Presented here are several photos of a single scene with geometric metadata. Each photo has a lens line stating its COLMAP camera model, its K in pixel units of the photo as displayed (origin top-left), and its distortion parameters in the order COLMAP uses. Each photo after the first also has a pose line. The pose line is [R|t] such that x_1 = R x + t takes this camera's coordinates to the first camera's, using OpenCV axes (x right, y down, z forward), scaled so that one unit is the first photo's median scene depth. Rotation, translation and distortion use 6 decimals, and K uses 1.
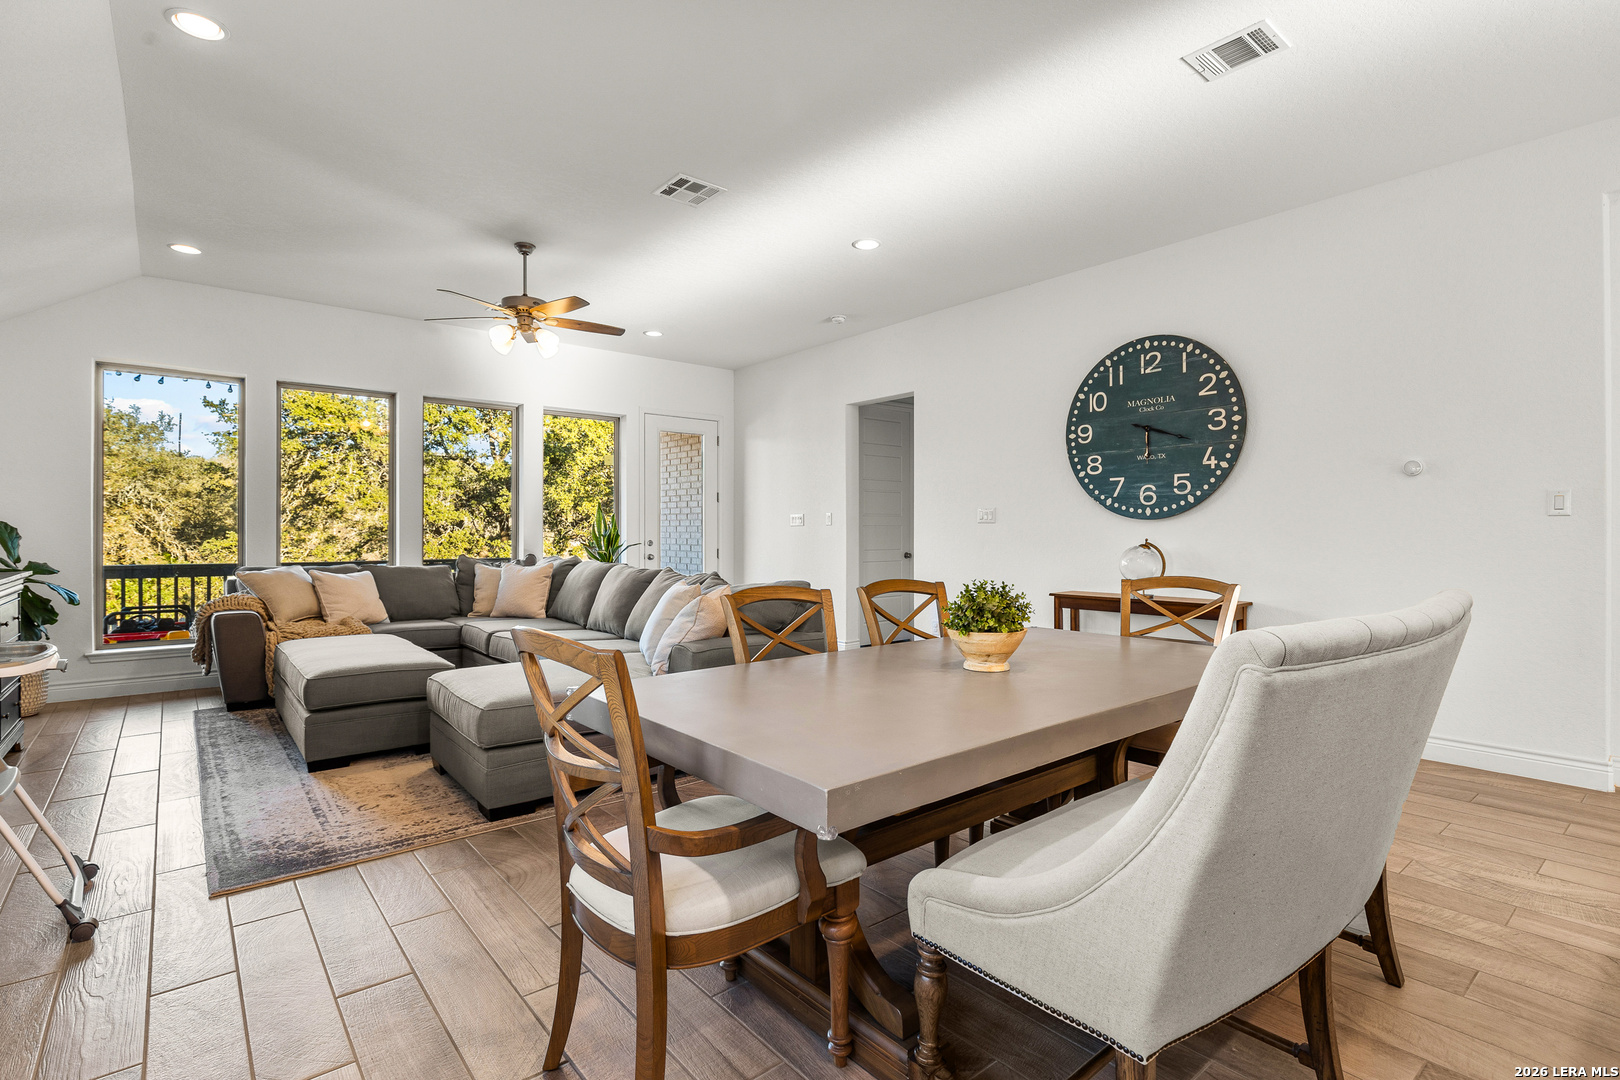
lens RADIAL K [[771.7, 0, 817.6], [0, 771.7, 530.3], [0, 0, 1]] dist [0.002005, -0.000962]
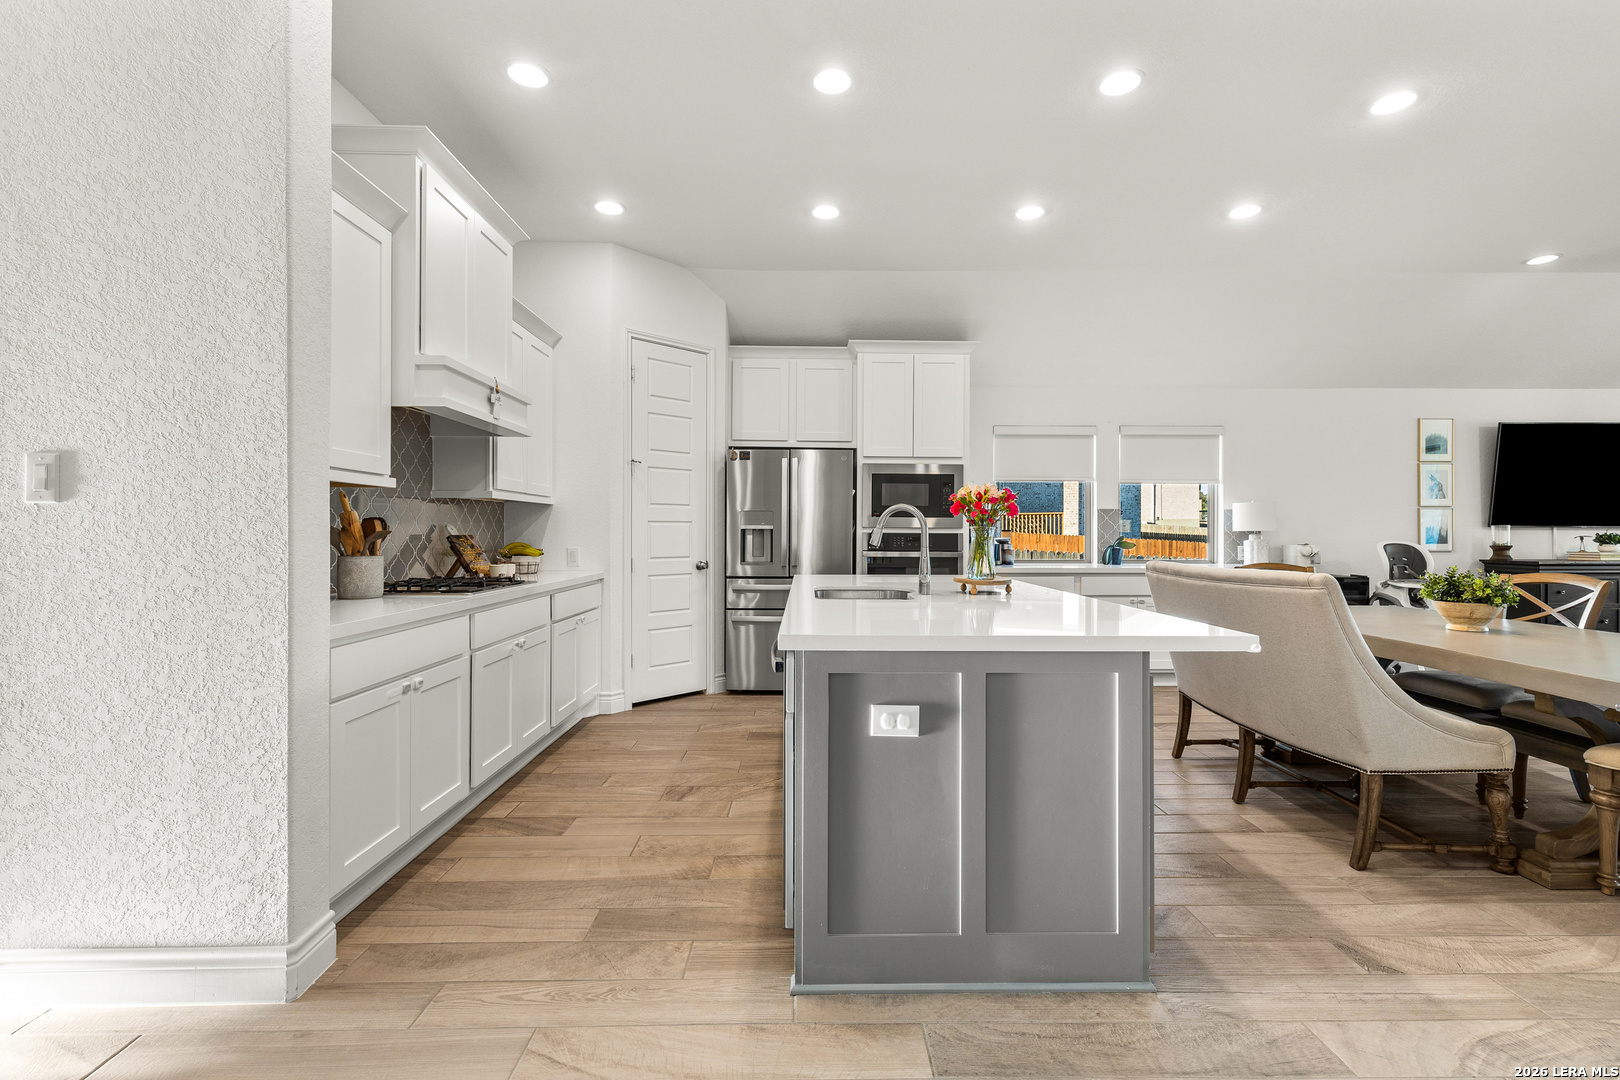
lens RADIAL K [[730.0, 0, 816.5], [0, 730.0, 533.2], [0, 0, 1]] dist [0.007267, 0.000170]
pose [[-0.630142, 0.000100, -0.776480, 0.835338], [0.001104, 0.999999, -0.000767, 0.000964], [0.776479, -0.001341, -0.630141, 0.384488]]
